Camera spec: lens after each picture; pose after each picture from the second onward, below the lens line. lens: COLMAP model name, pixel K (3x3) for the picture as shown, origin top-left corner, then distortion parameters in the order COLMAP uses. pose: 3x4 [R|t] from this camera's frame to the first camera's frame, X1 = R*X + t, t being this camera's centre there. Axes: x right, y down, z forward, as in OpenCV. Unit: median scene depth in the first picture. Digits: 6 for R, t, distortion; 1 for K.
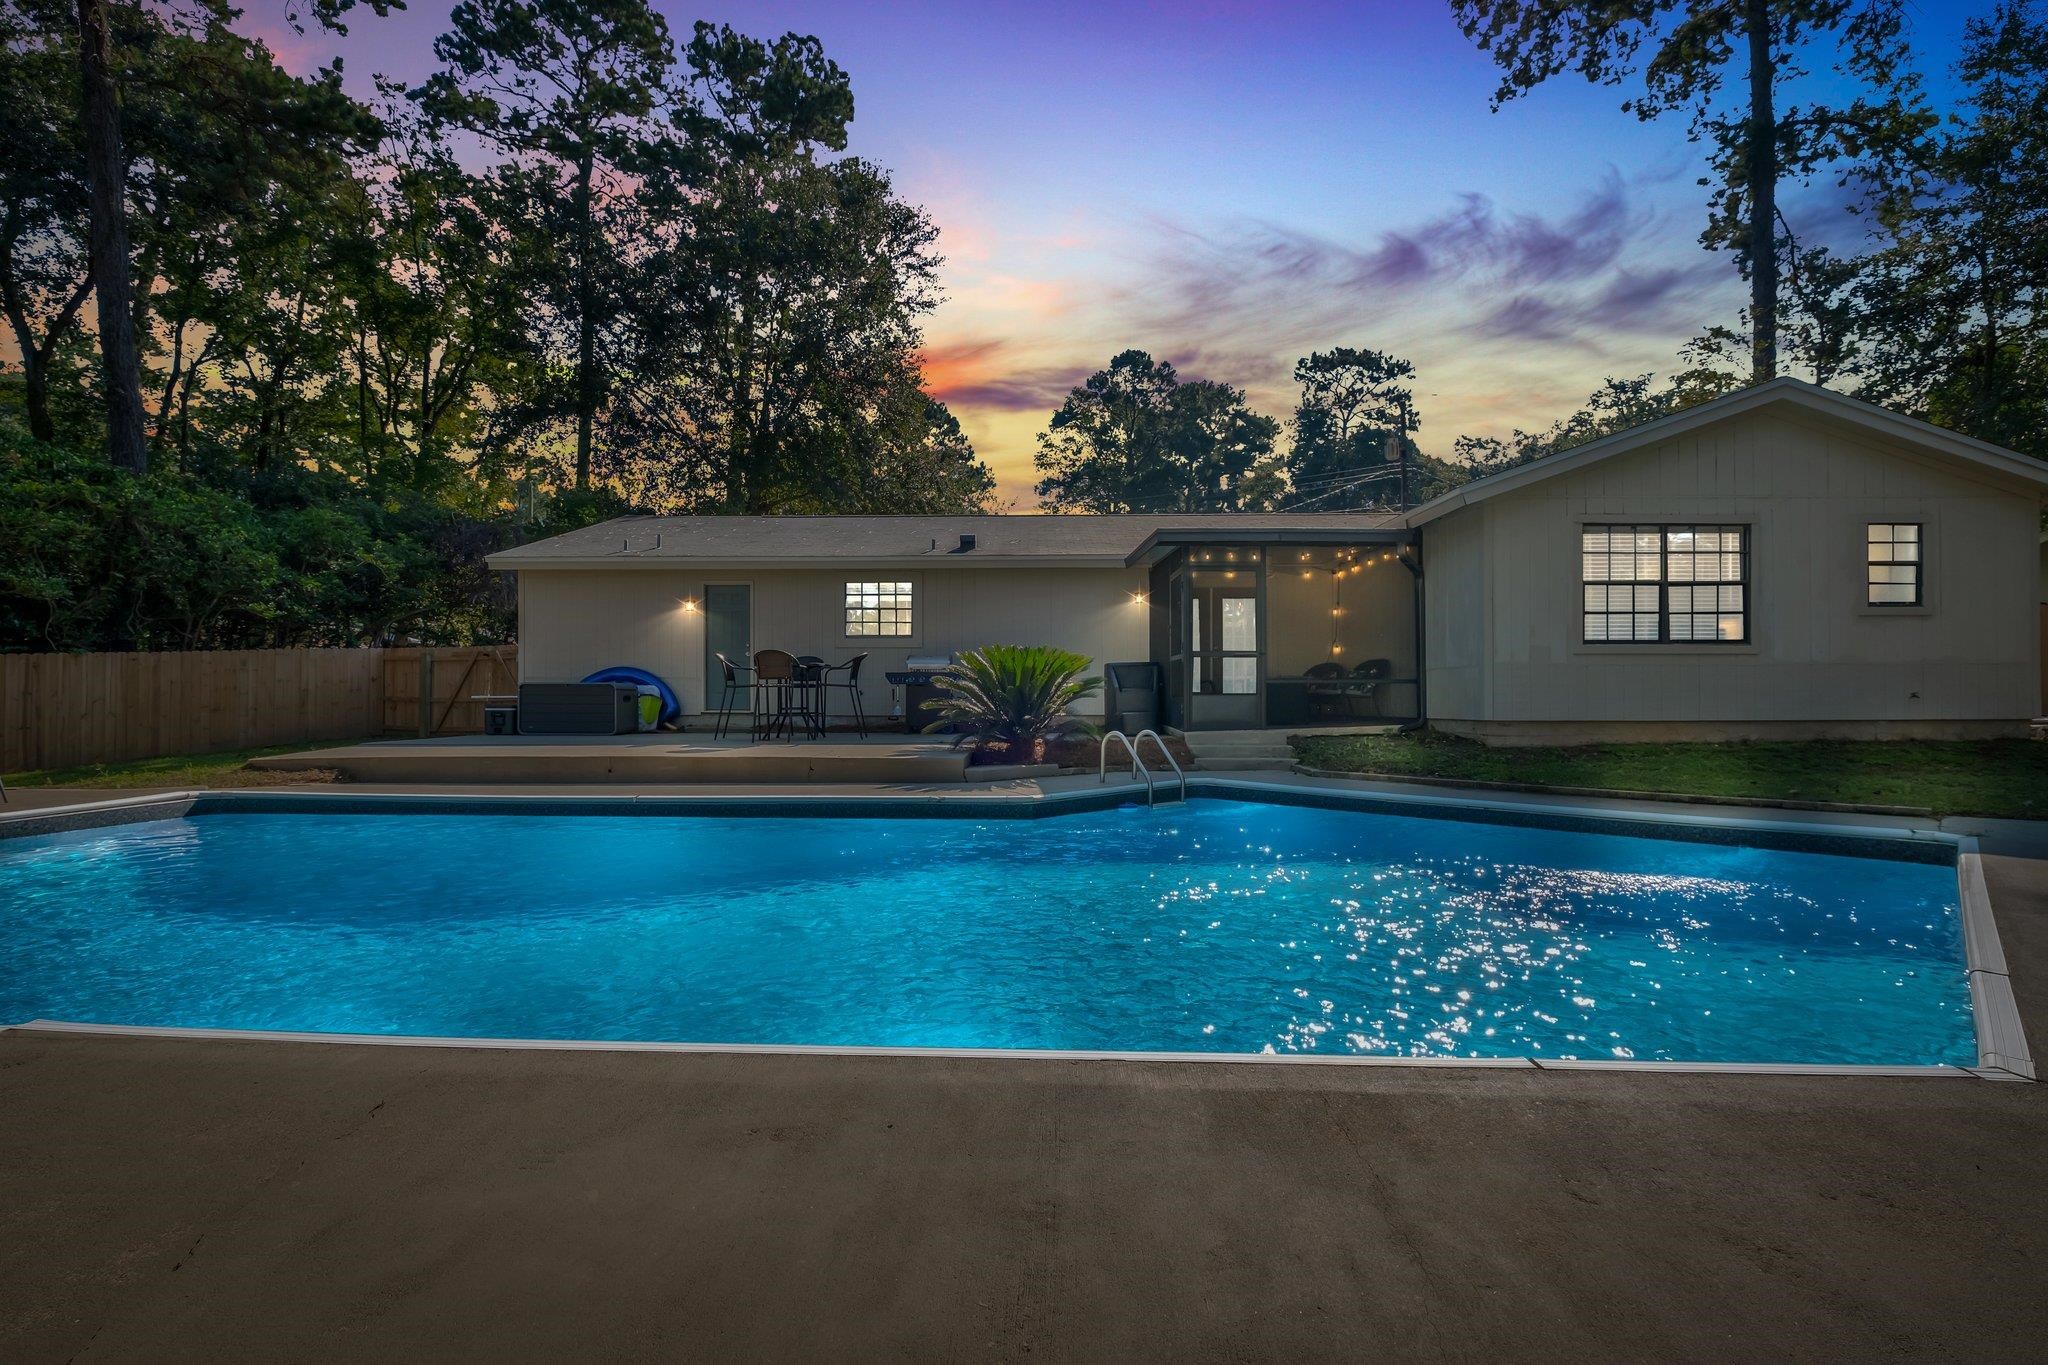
lens RADIAL K [[878.1, 0, 1024.1], [0, 878.1, 684.2], [0, 0, 1]] dist [-0.012778, 0.000523]
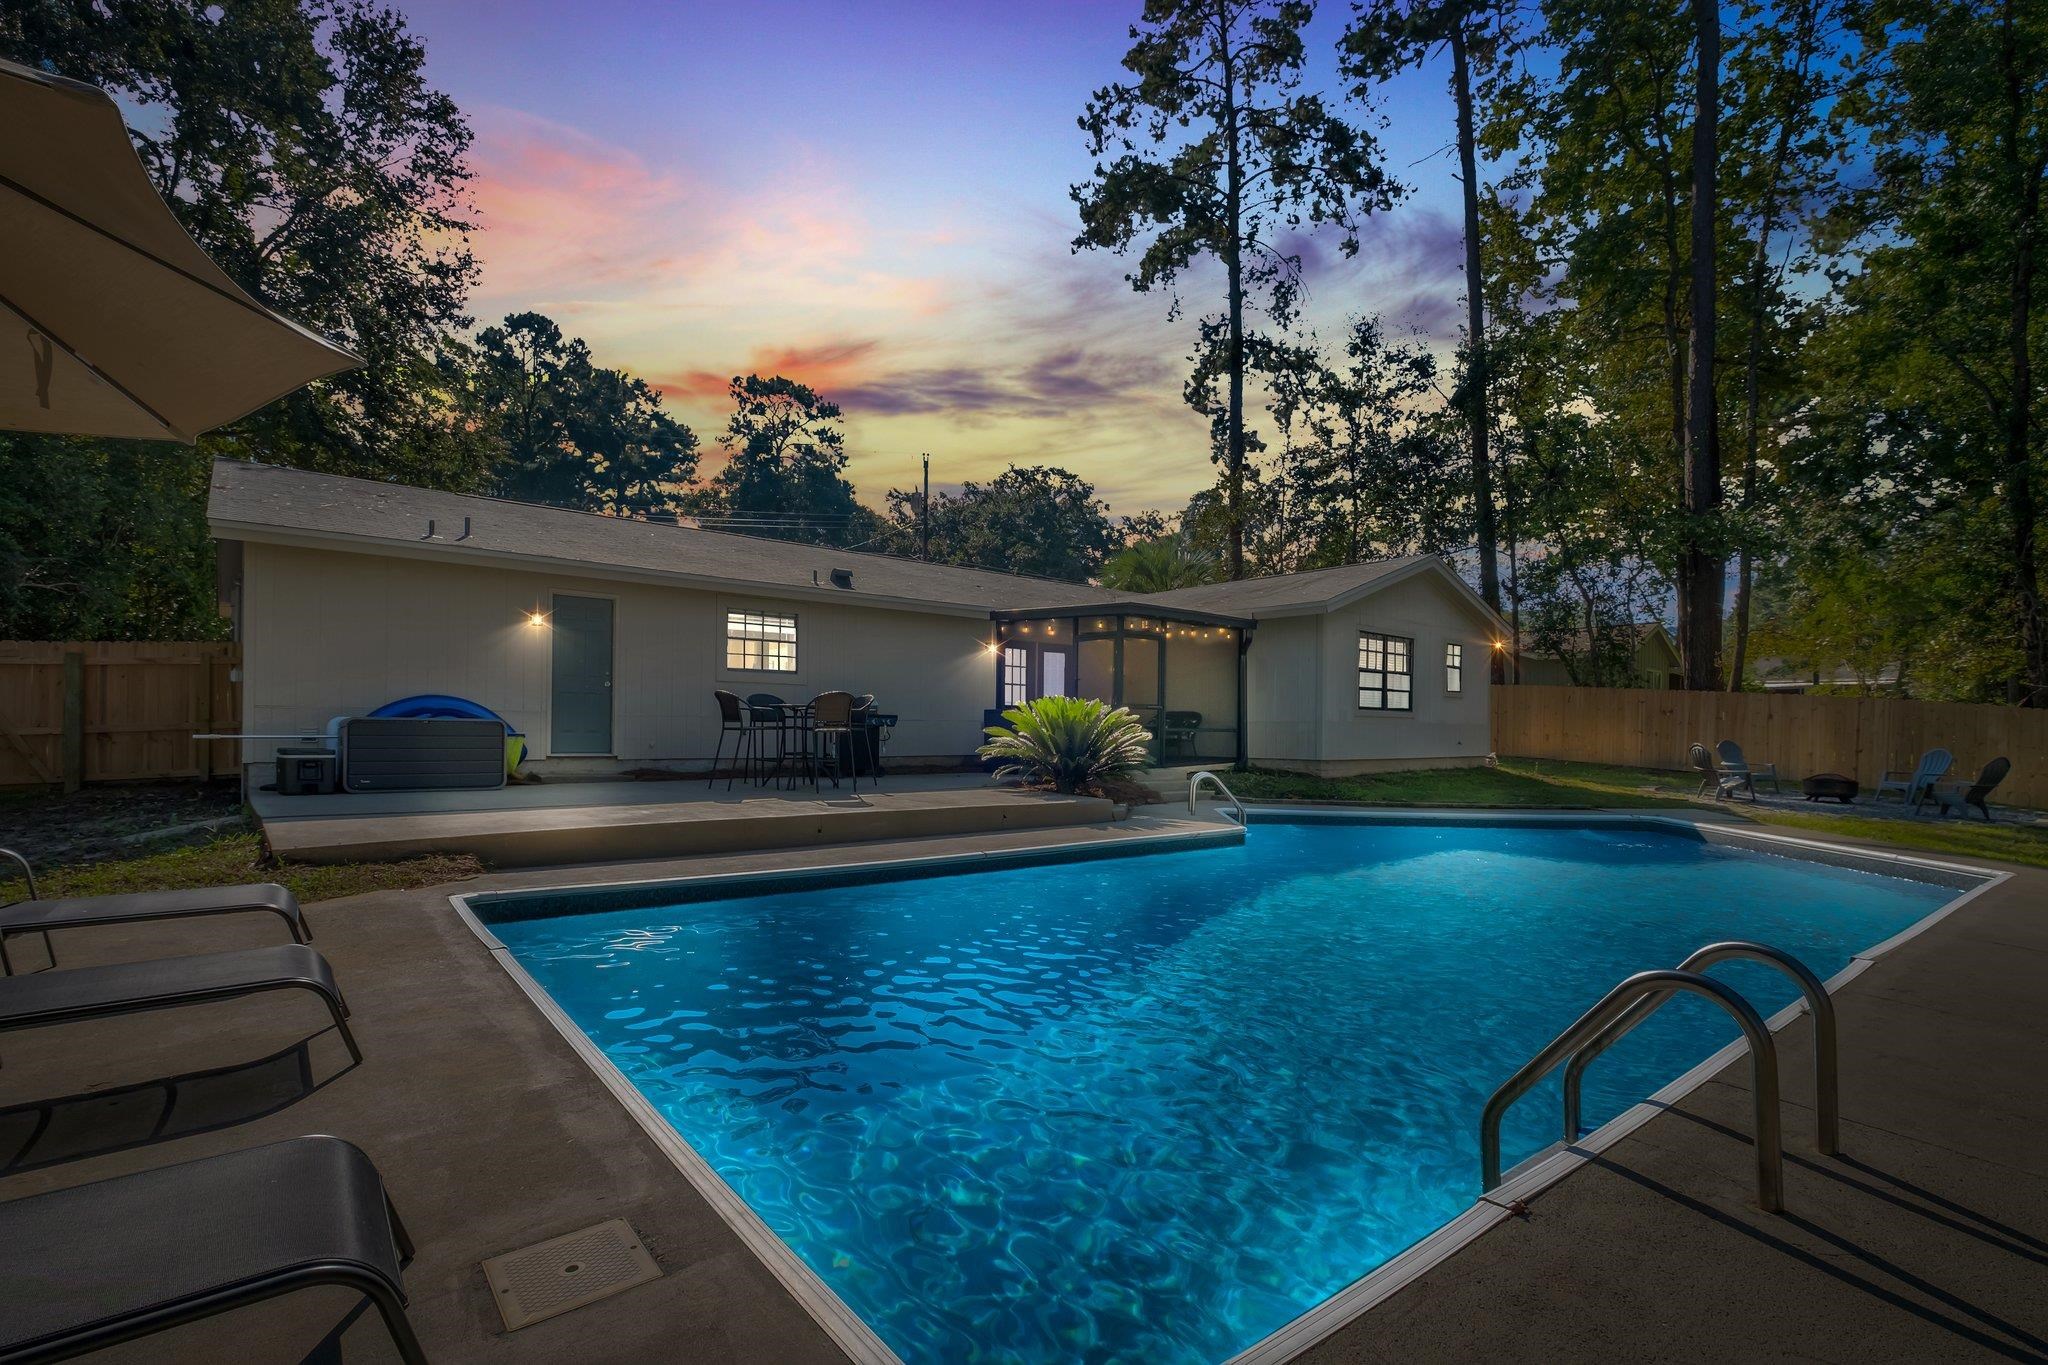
lens RADIAL K [[953.2, 0, 1024.0], [0, 953.2, 693.1], [0, 0, 1]] dist [-0.002309, -0.000188]
pose [[0.751752, 0.035983, 0.658463, -0.414028], [-0.021119, 0.999312, -0.030499, -0.004826], [-0.659107, 0.009021, 0.751995, 0.058916]]
